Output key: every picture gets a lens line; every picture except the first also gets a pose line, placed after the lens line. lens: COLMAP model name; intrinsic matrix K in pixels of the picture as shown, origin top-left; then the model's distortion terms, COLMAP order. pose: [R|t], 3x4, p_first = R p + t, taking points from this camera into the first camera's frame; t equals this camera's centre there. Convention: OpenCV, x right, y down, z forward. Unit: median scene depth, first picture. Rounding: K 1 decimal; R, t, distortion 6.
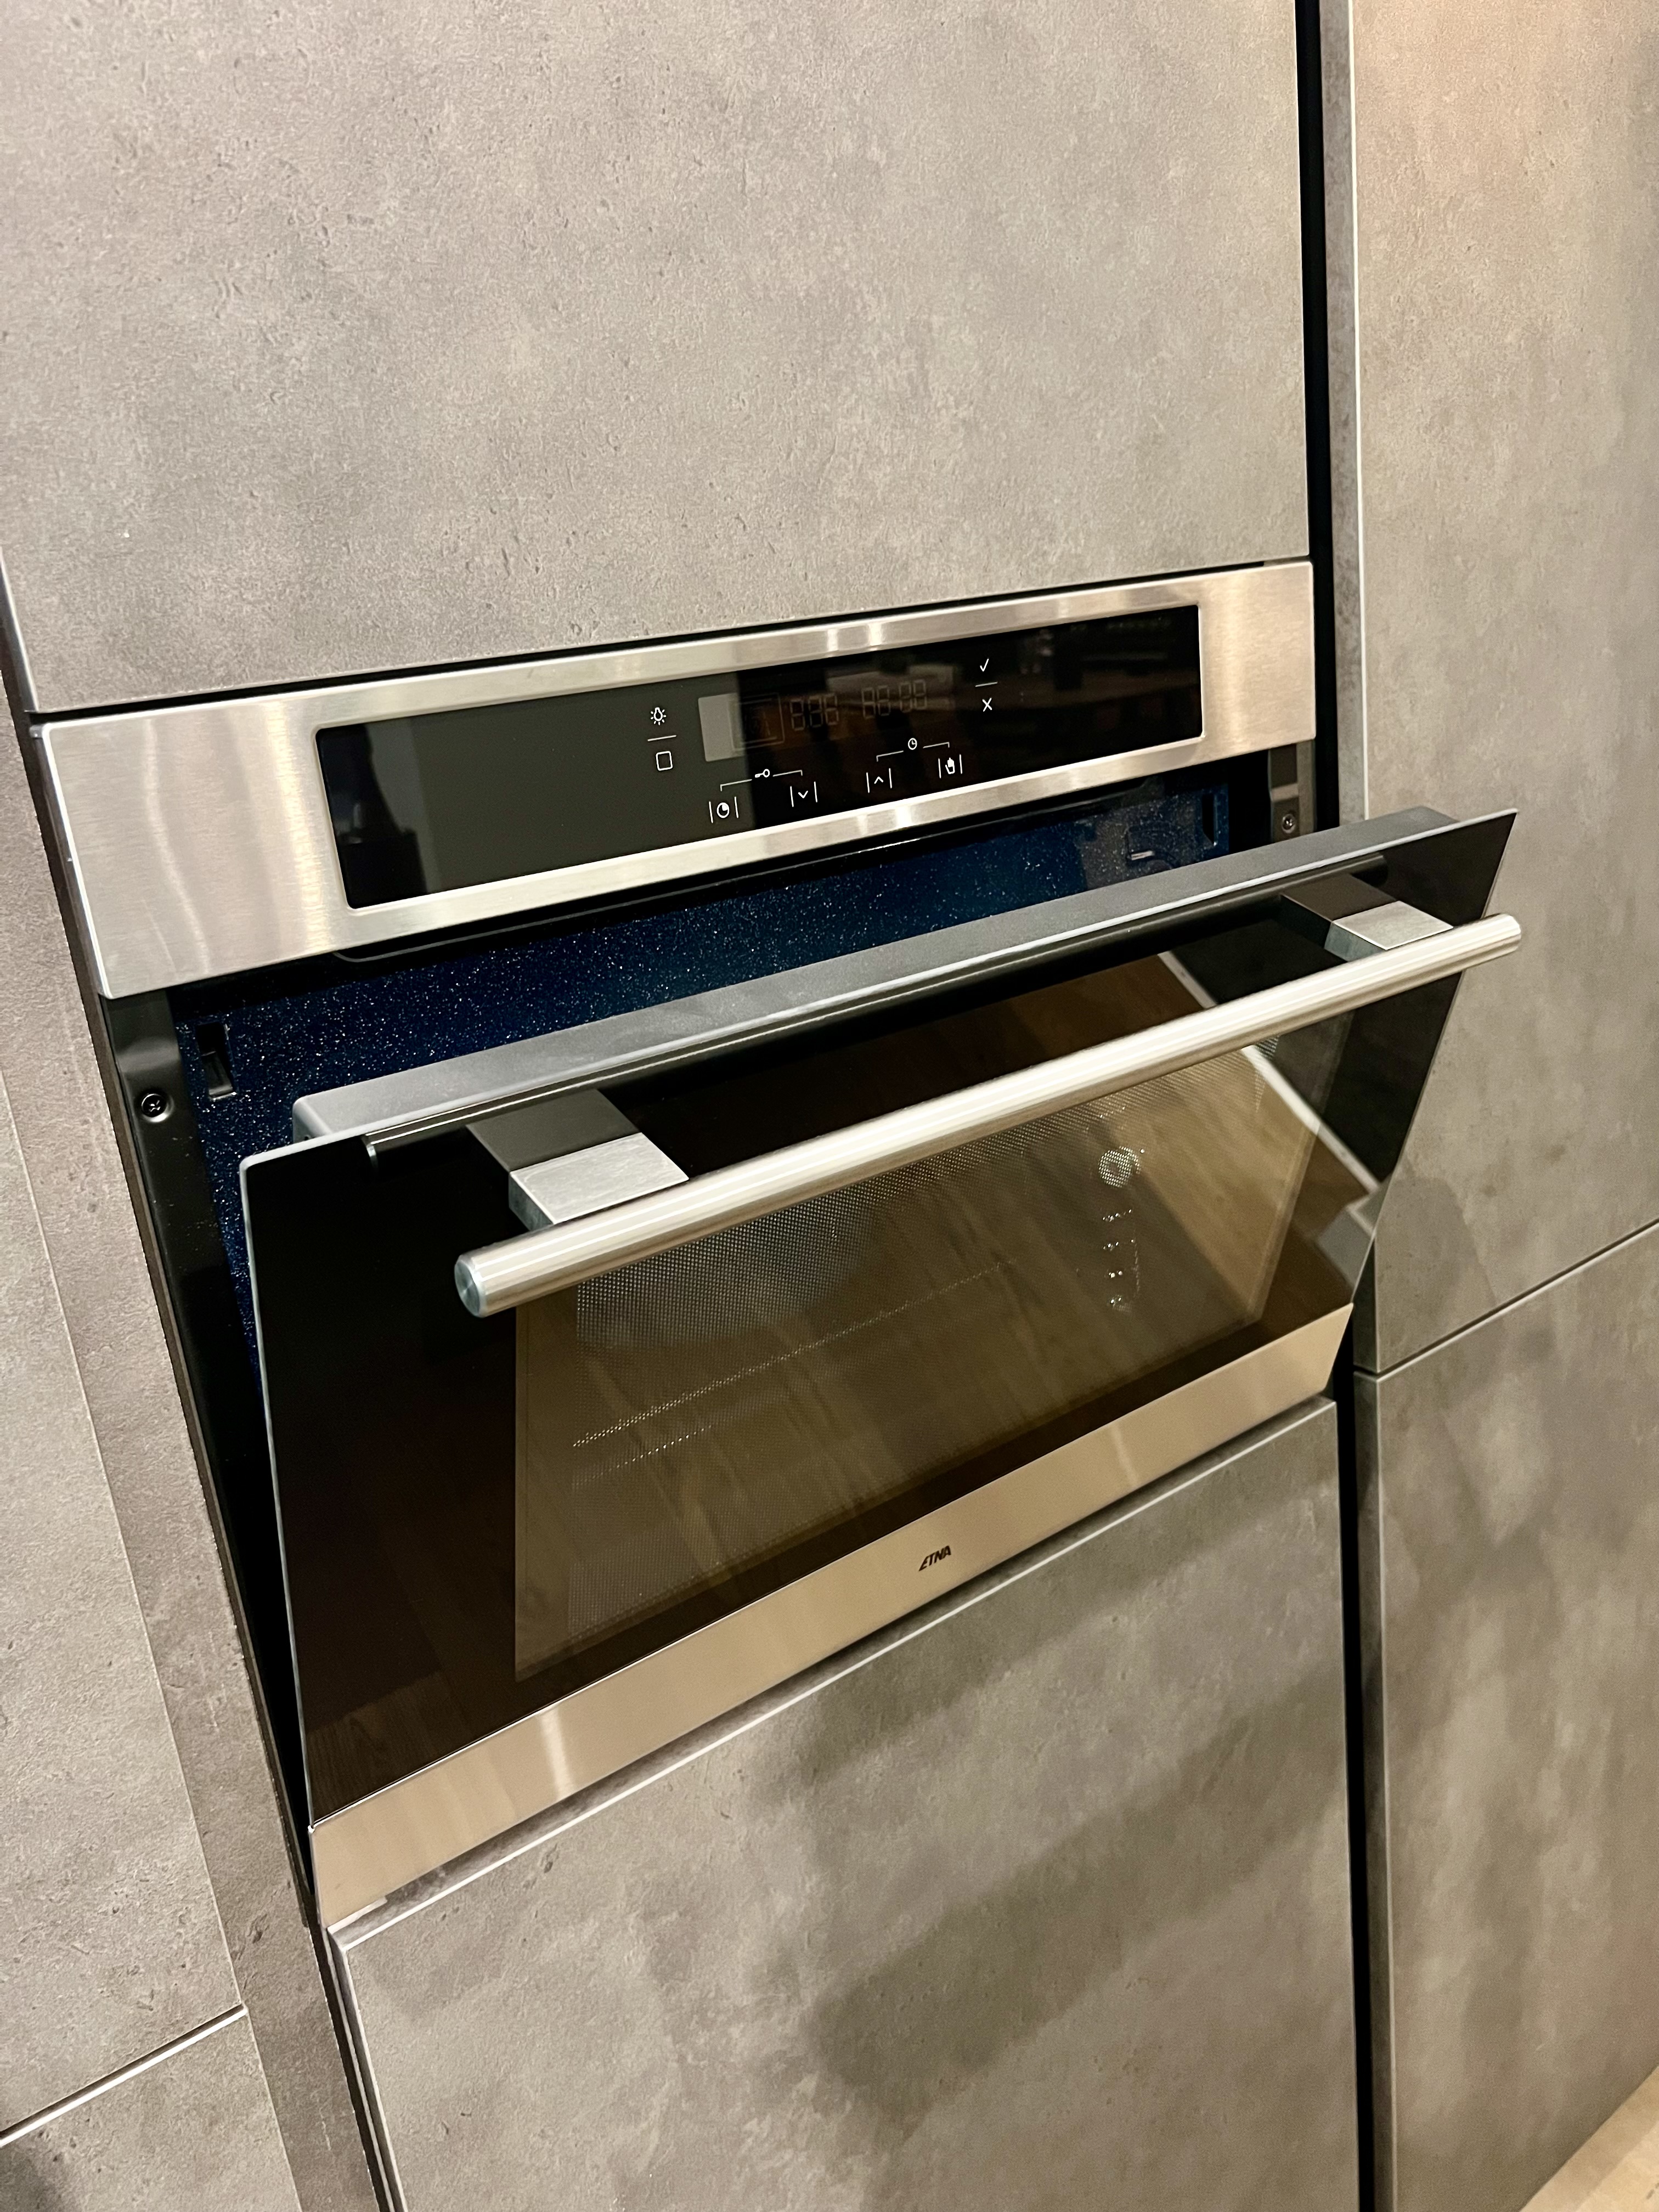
lens RADIAL K [[1658.4, 0, 801.4], [0, 1658.4, 1101.3], [0, 0, 1]] dist [0.041790, -0.056124]
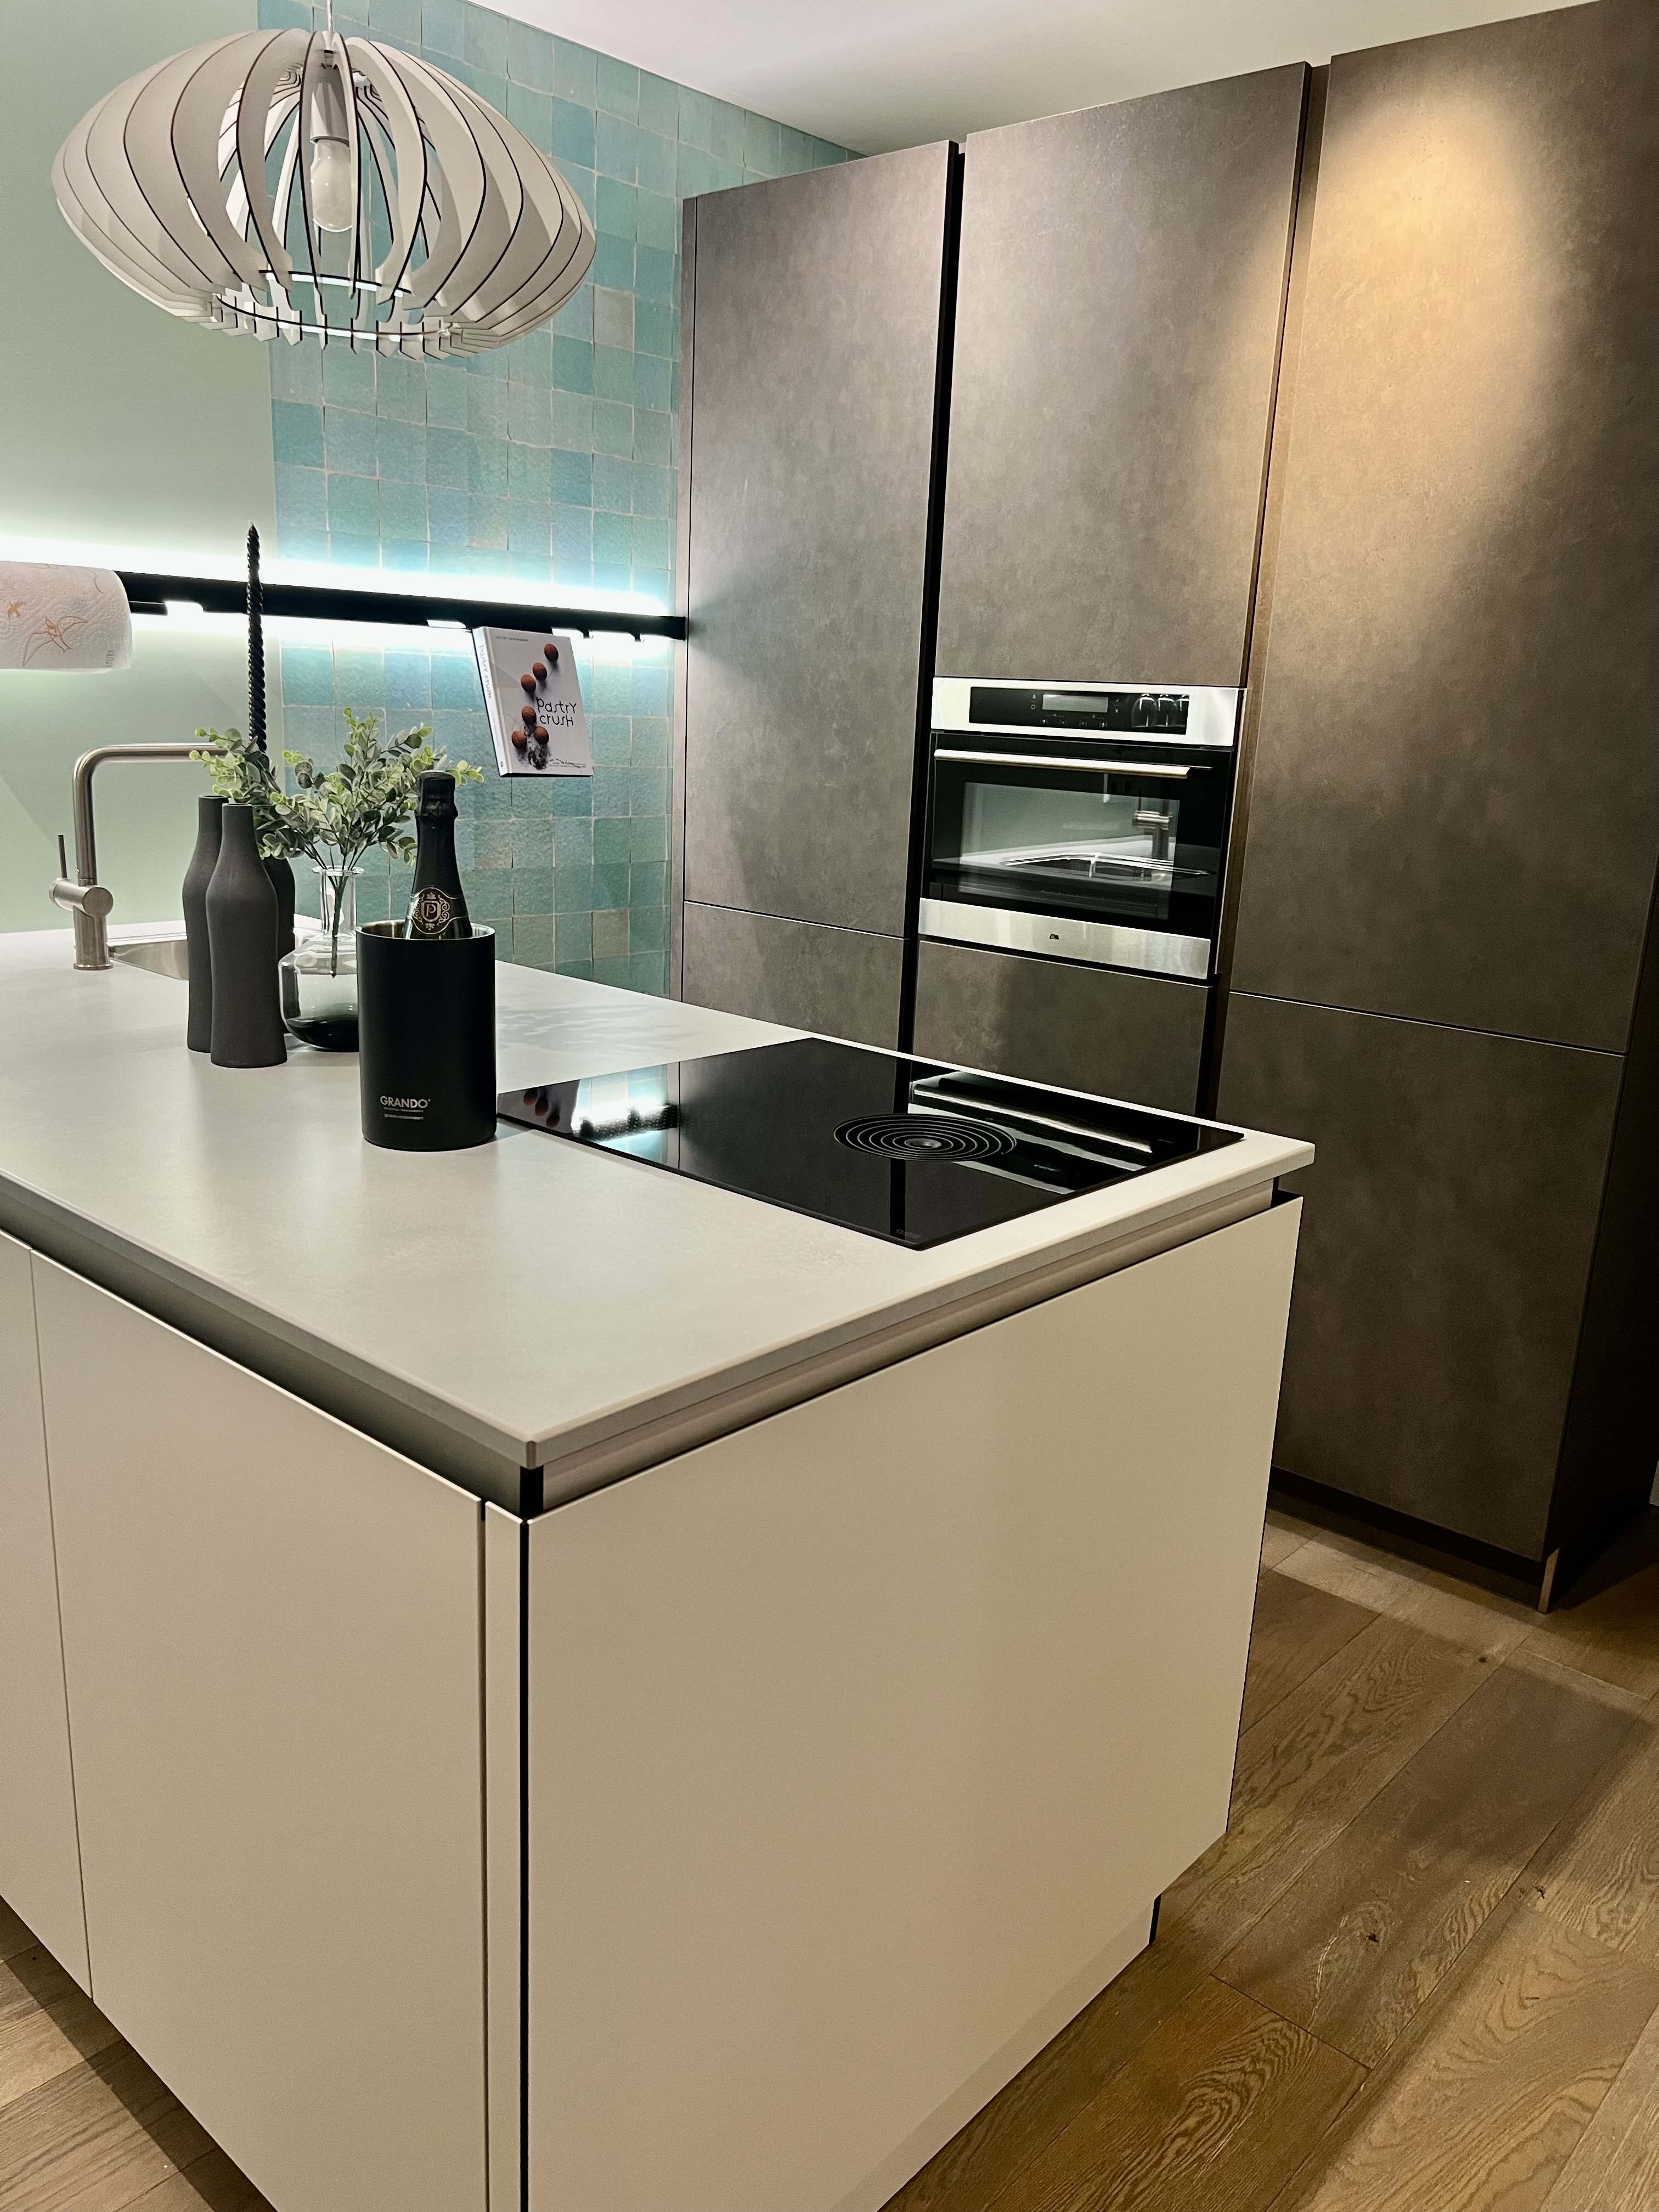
lens RADIAL K [[1658.4, 0, 836.1], [0, 1658.4, 1131.7], [0, 0, 1]] dist [0.041790, -0.056124]
pose [[0.212137, 0.367905, -0.905342, 3.183743], [-0.344739, 0.895041, 0.282941, -0.200180], [0.914414, 0.252084, 0.316703, -0.449952]]
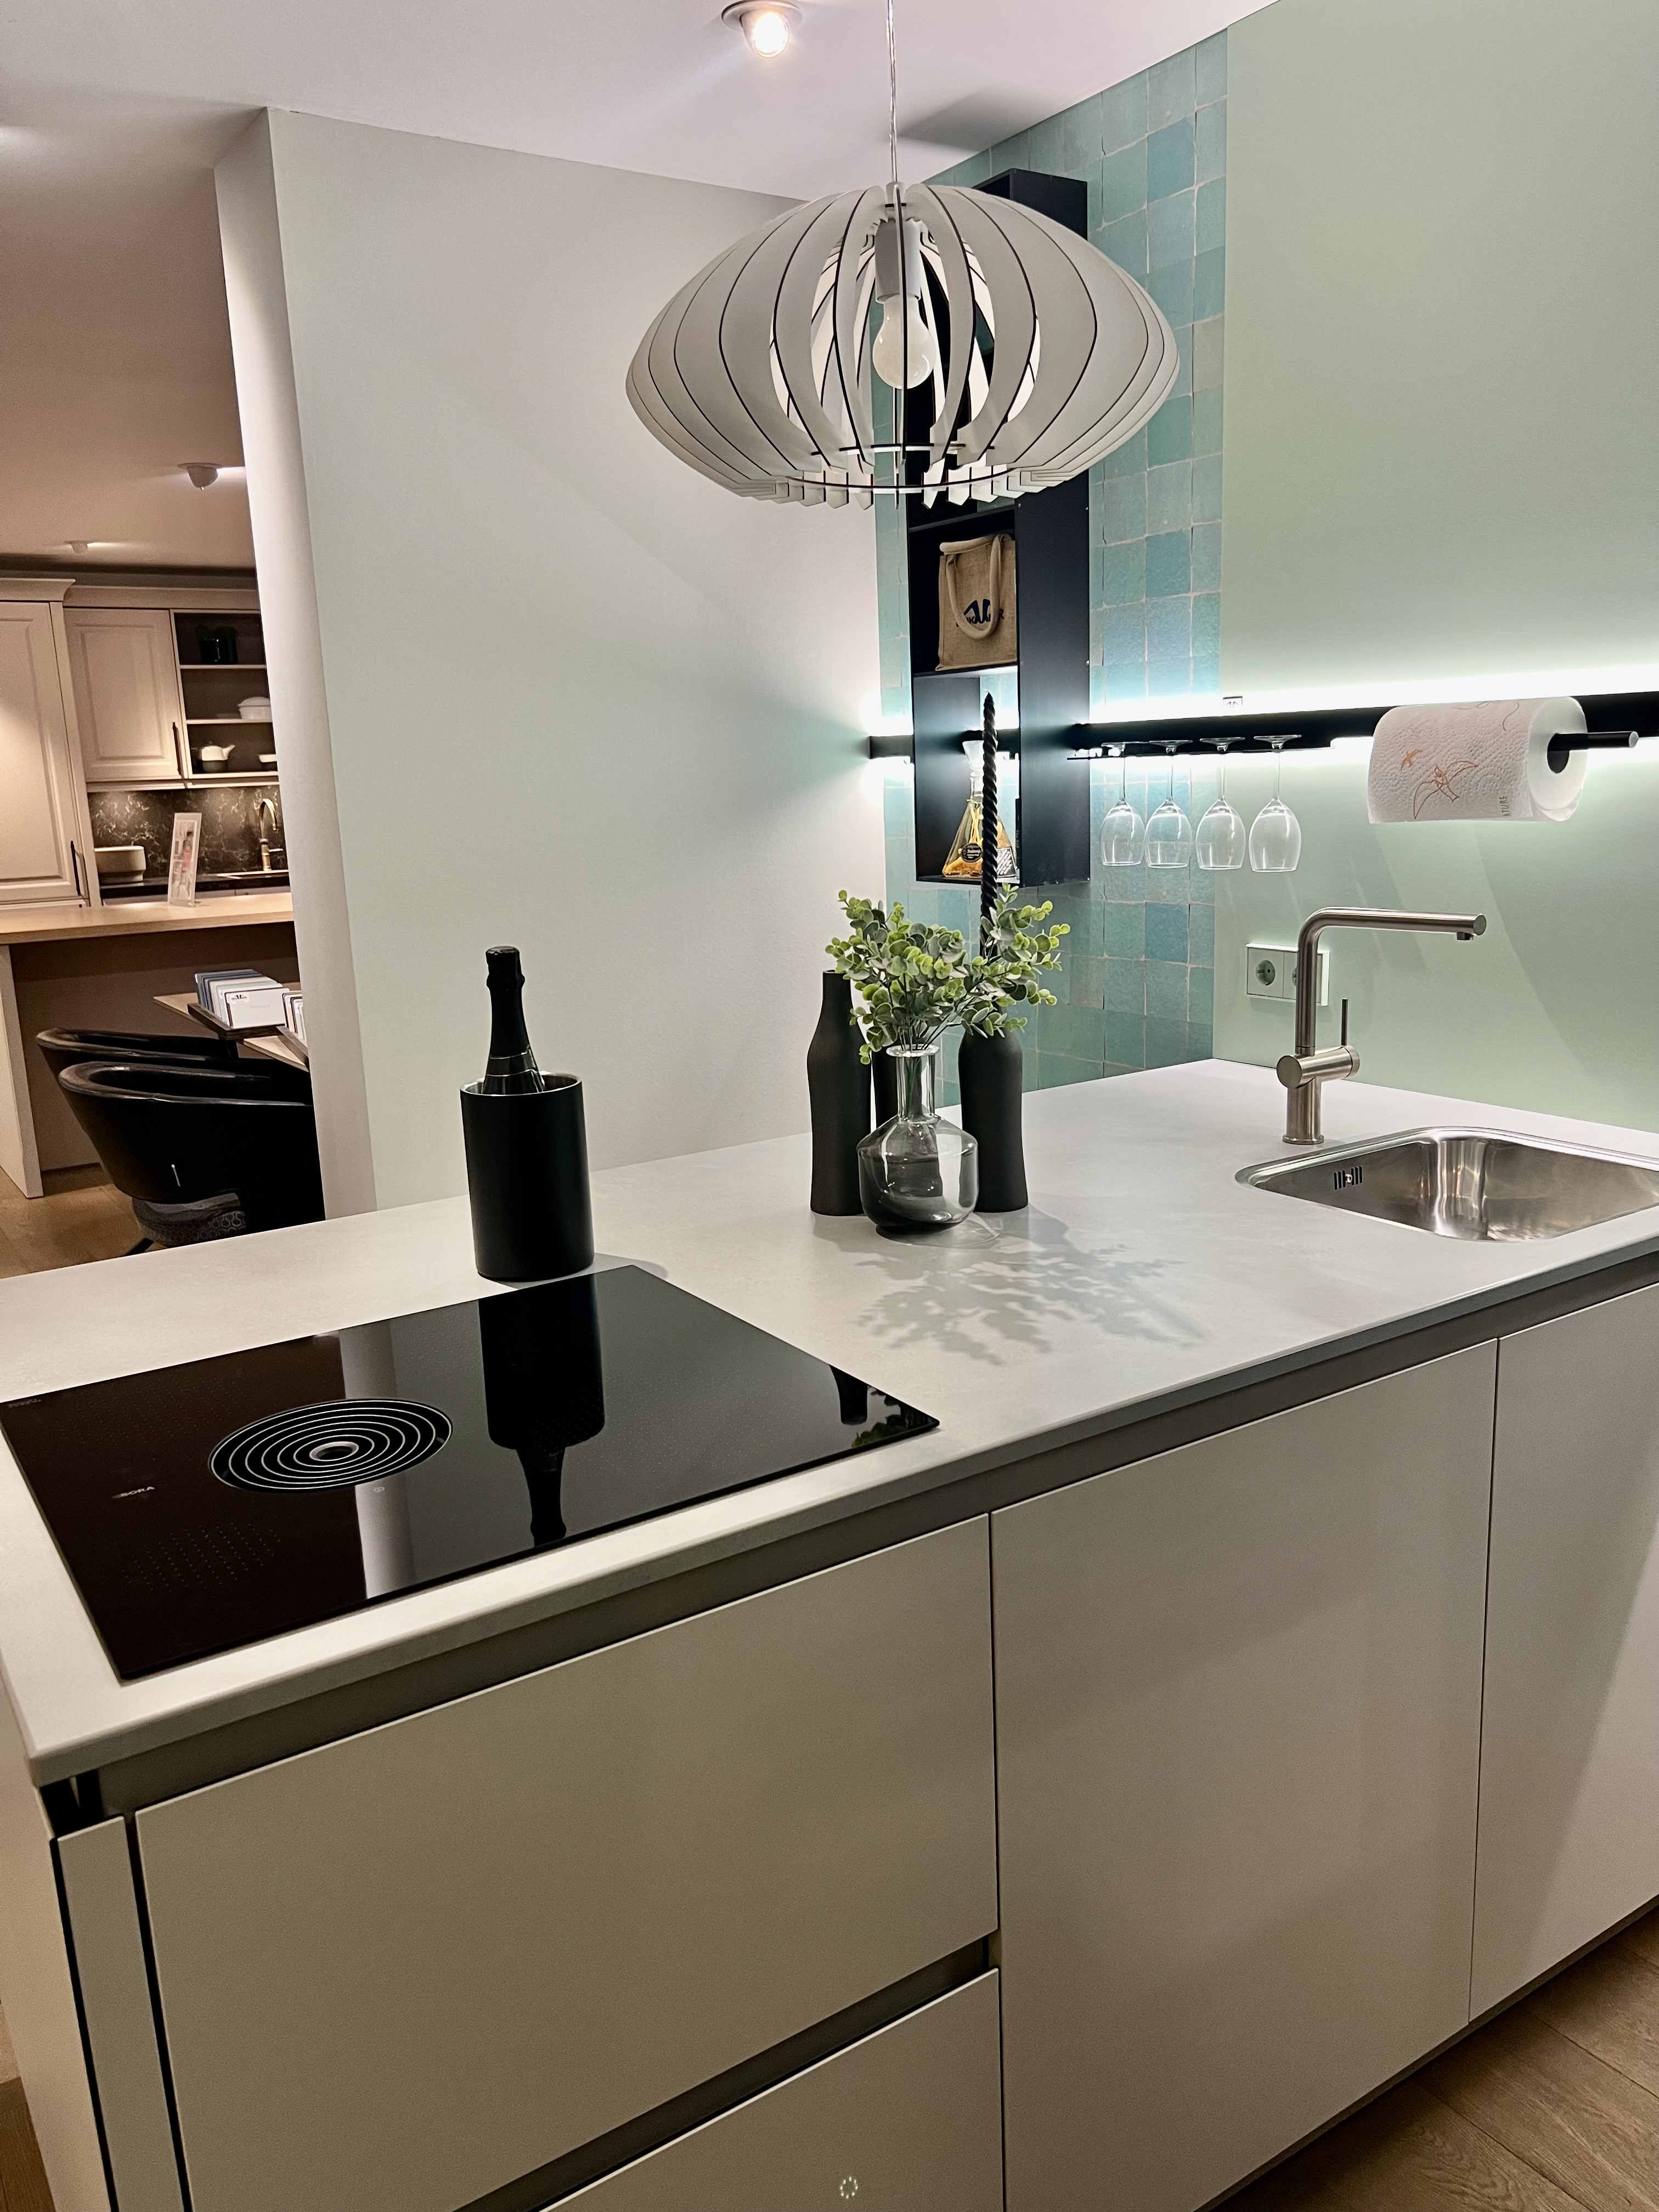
lens RADIAL K [[1658.4, 0, 801.2], [0, 1658.4, 1146.1], [0, 0, 1]] dist [0.041790, -0.056124]
pose [[-0.986815, 0.135120, 0.089096, 0.933857], [0.161539, 0.856351, 0.490477, -0.602238], [-0.010024, 0.498403, -0.866887, 1.407875]]
